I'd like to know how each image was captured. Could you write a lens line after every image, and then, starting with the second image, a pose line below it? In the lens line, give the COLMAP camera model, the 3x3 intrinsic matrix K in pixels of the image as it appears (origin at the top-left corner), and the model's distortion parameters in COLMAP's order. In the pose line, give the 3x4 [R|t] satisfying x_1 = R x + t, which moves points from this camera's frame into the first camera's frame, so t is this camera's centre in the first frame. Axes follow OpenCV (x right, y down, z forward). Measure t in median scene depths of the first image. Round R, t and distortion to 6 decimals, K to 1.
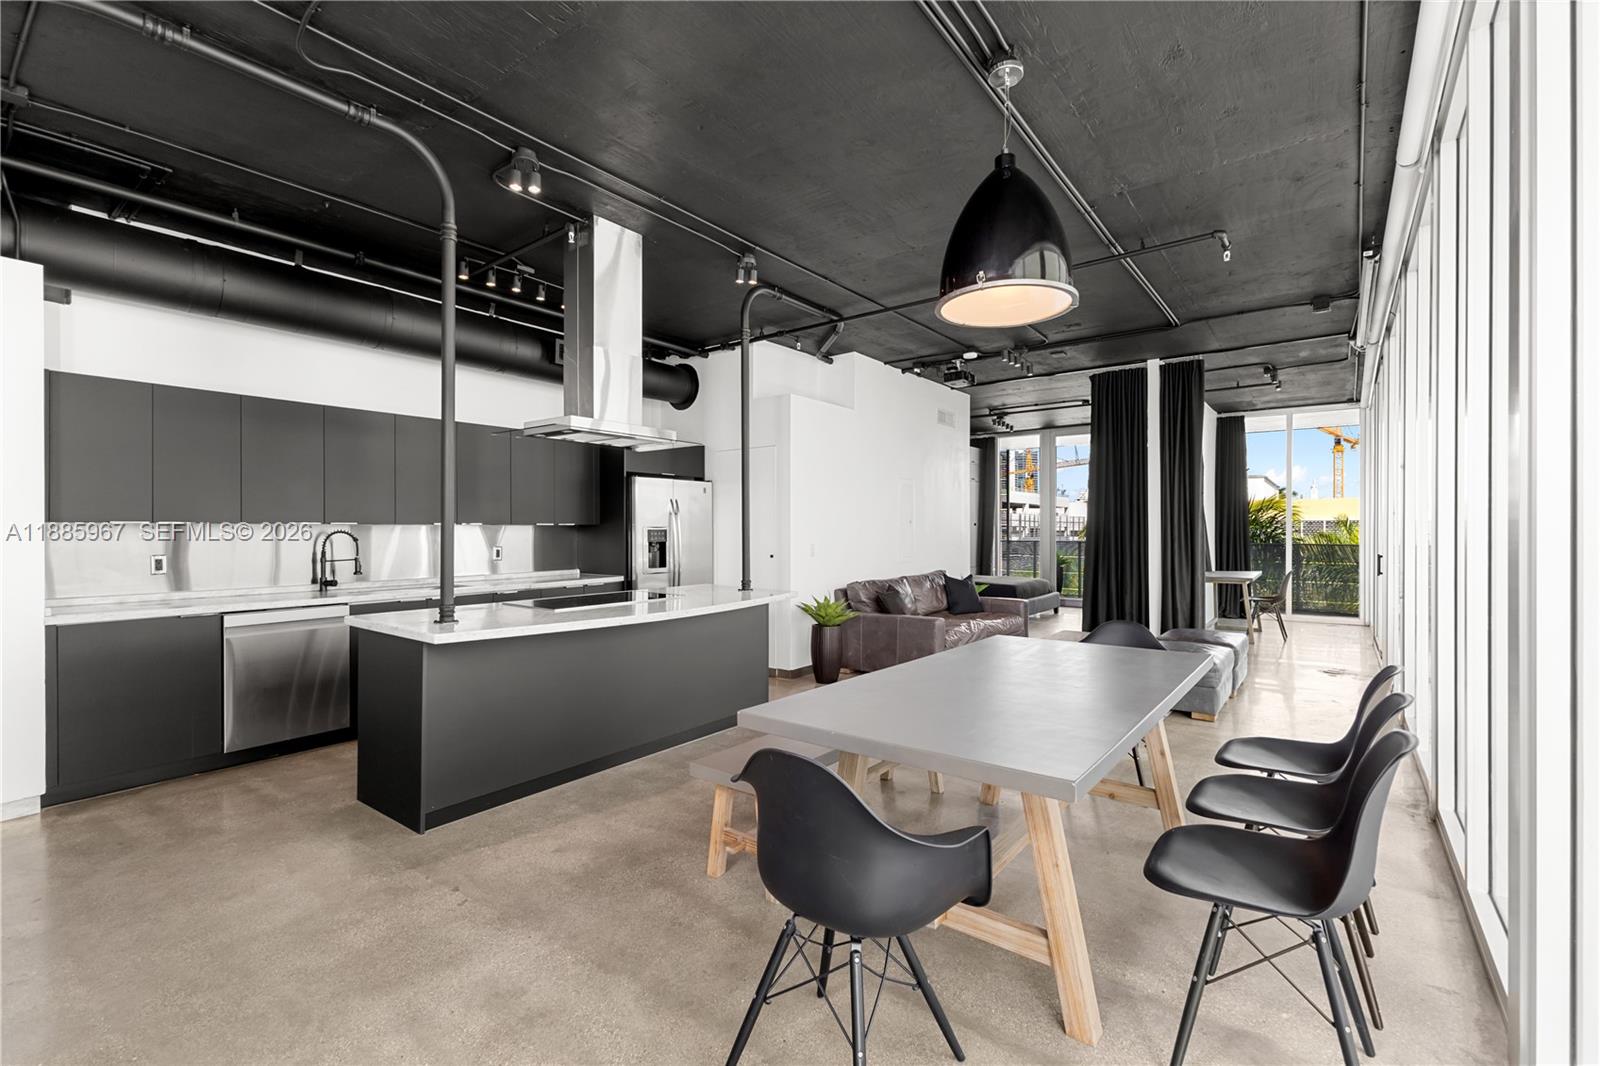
lens RADIAL K [[689.0, 0, 811.5], [0, 689.0, 529.4], [0, 0, 1]] dist [-0.003249, -0.000771]
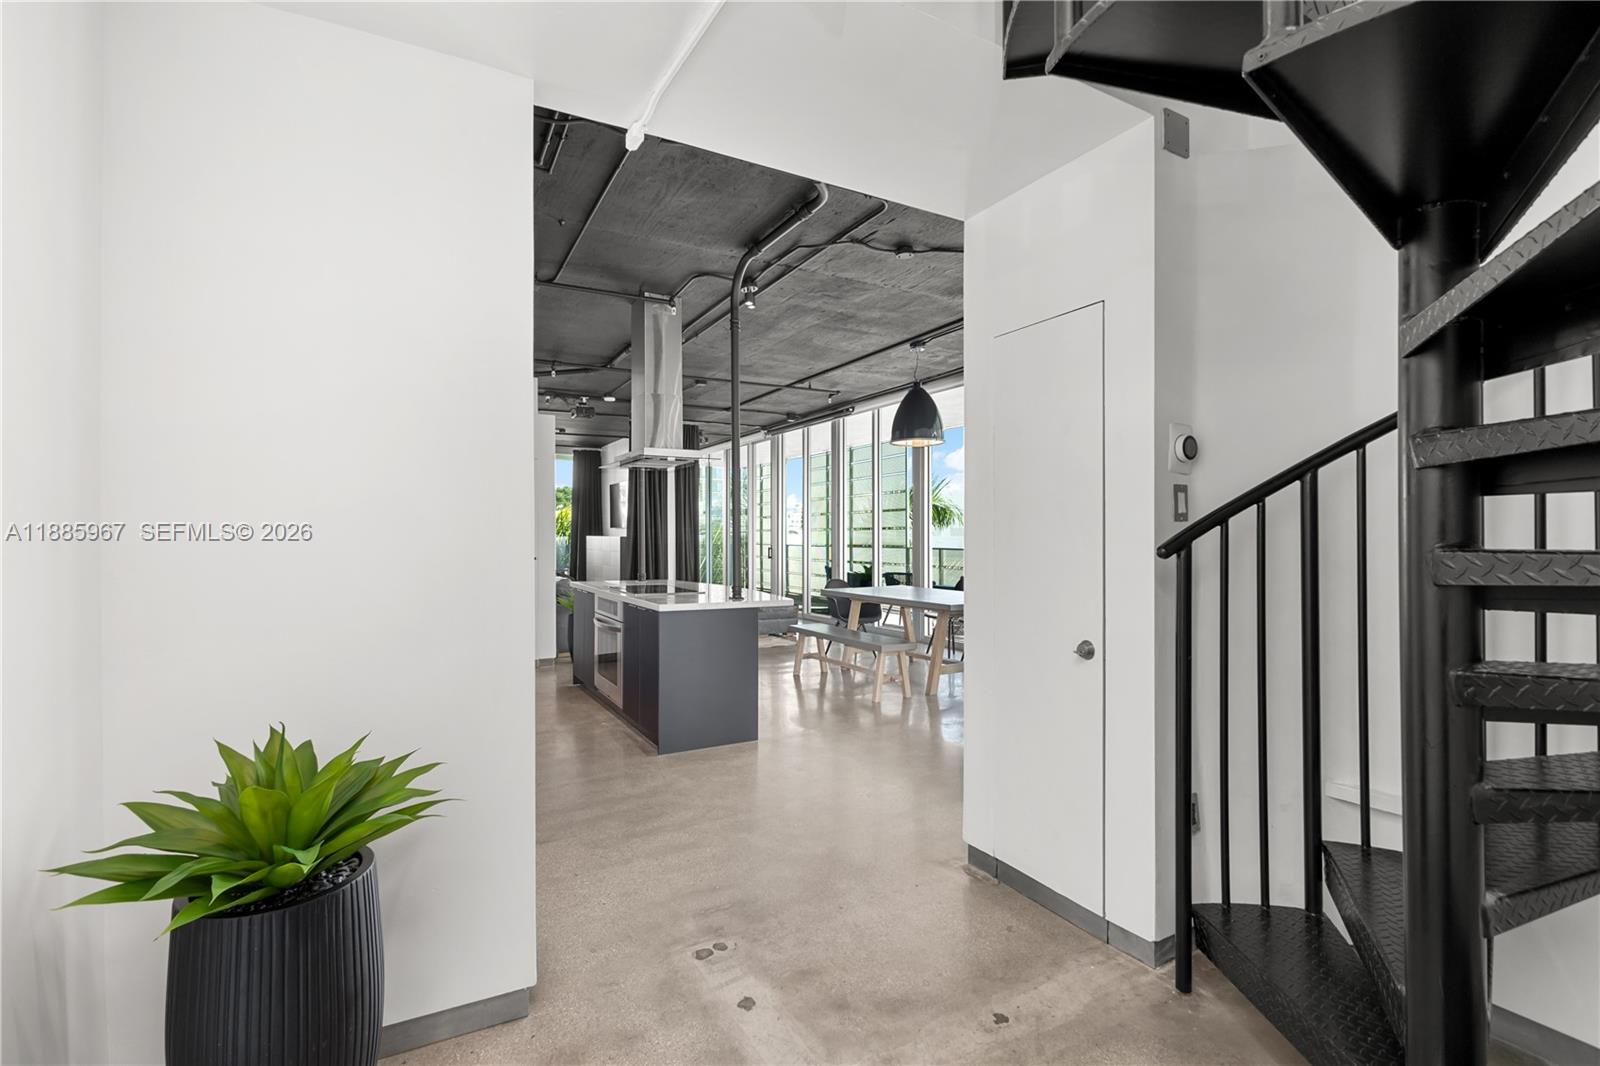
lens RADIAL K [[729.3, 0, 808.2], [0, 729.3, 535.0], [0, 0, 1]] dist [-0.000182, -0.000009]
pose [[0.400616, -0.001357, 0.916245, -0.994376], [0.001214, 0.999999, 0.000950, -0.000133], [-0.916245, 0.000731, 0.400617, 0.132199]]
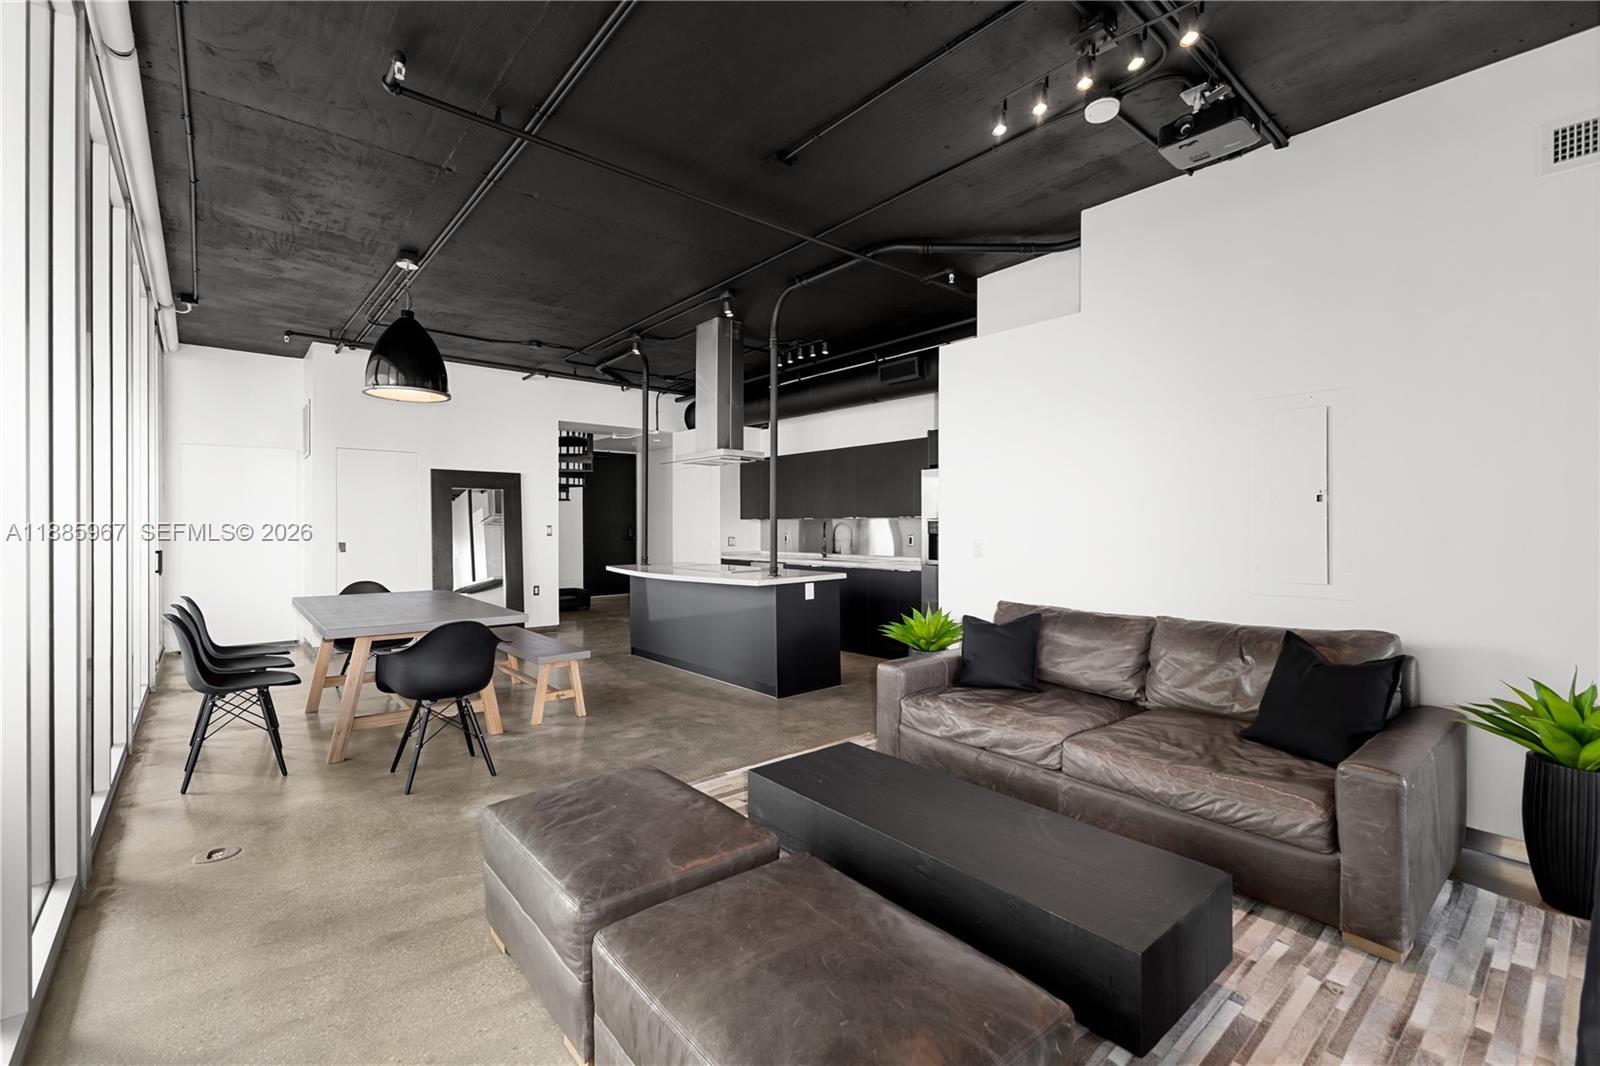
lens RADIAL K [[688.4, 0, 799.8], [0, 688.4, 523.6], [0, 0, 1]] dist [0.000428, -0.001026]
pose [[-0.218489, -0.000993, -0.975839, 0.788706], [0.001636, 0.999998, -0.001384, 0.005046], [0.975838, -0.001899, -0.218487, 1.041948]]
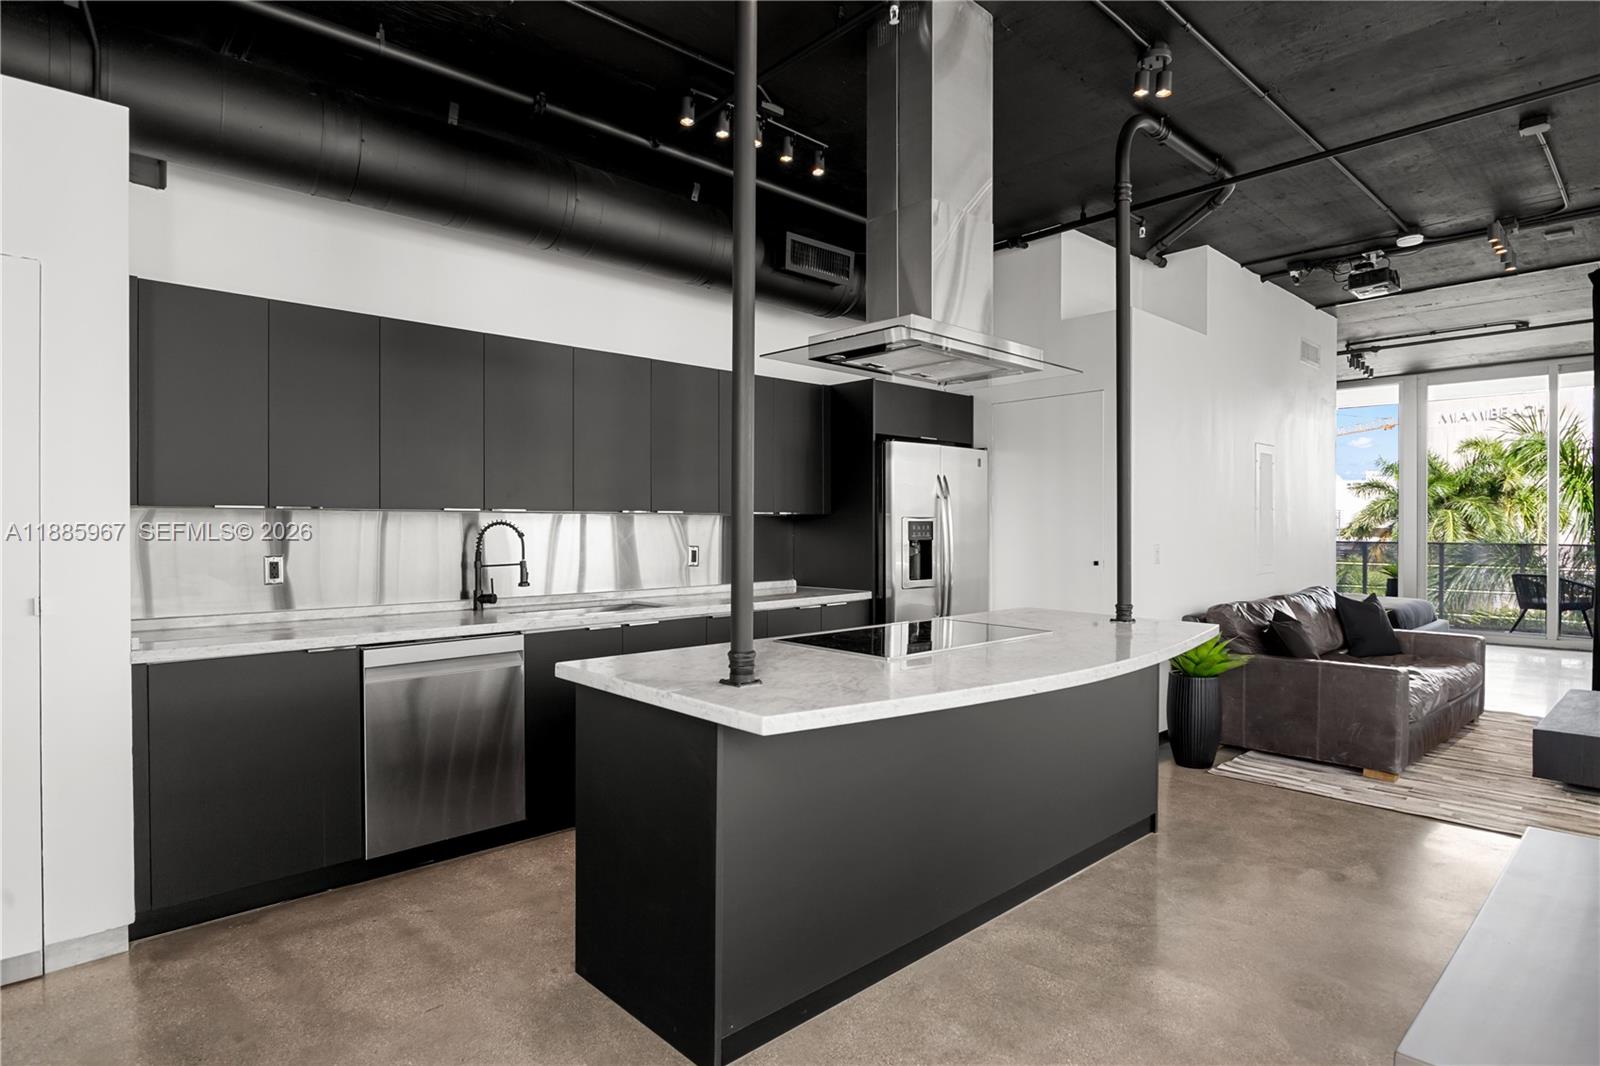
lens RADIAL K [[852.3, 0, 800.0], [0, 852.3, 533.0], [0, 0, 1]] dist [-0.021101, 0.001902]
pose [[0.983465, 0.003096, -0.181070, -0.193310], [-0.001728, 0.999969, 0.007714, 0.005082], [0.181088, -0.007274, 0.983440, 0.182301]]
